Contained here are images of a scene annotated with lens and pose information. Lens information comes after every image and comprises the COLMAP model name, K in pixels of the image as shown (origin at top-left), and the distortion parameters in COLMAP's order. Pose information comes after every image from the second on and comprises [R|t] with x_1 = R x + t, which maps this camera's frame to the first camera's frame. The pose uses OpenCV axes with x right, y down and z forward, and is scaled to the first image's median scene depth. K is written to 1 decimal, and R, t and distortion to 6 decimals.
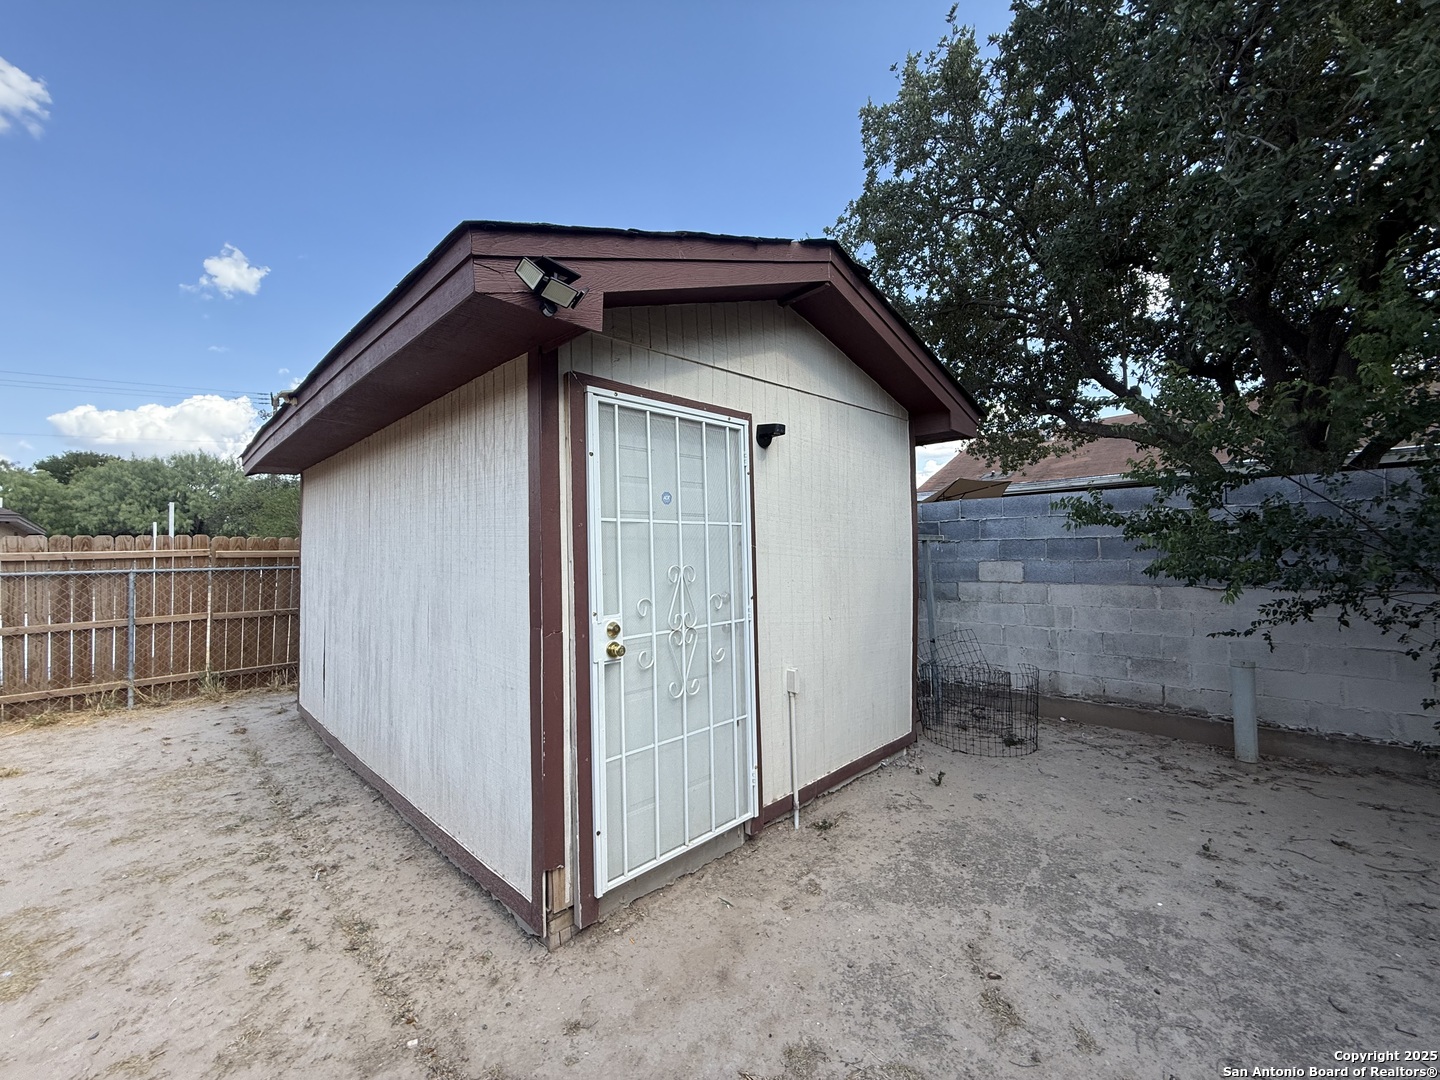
lens RADIAL K [[582.6, 0, 720.0], [0, 582.6, 540.0], [0, 0, 1]] dist [0.000693, -0.000025]
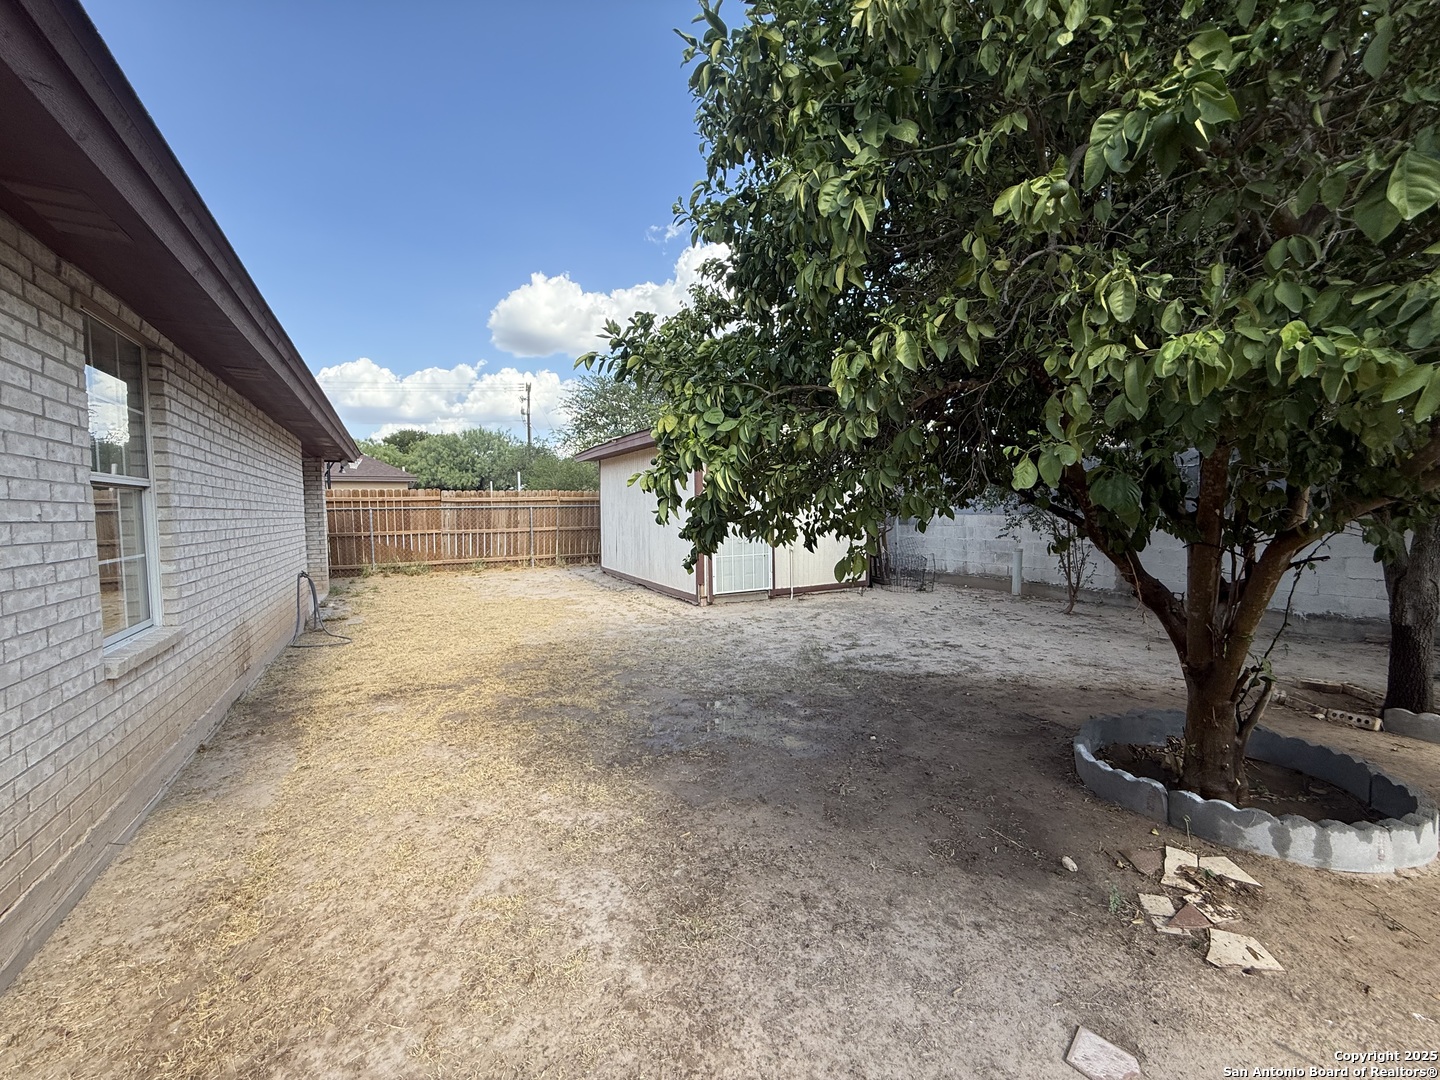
lens RADIAL K [[582.6, 0, 720.0], [0, 582.6, 540.0], [0, 0, 1]] dist [0.000693, -0.000025]
pose [[0.954901, 0.021767, -0.296125, 0.354705], [0.003290, 0.996472, 0.083856, -0.003925], [0.296906, -0.081048, 0.951461, -0.950476]]
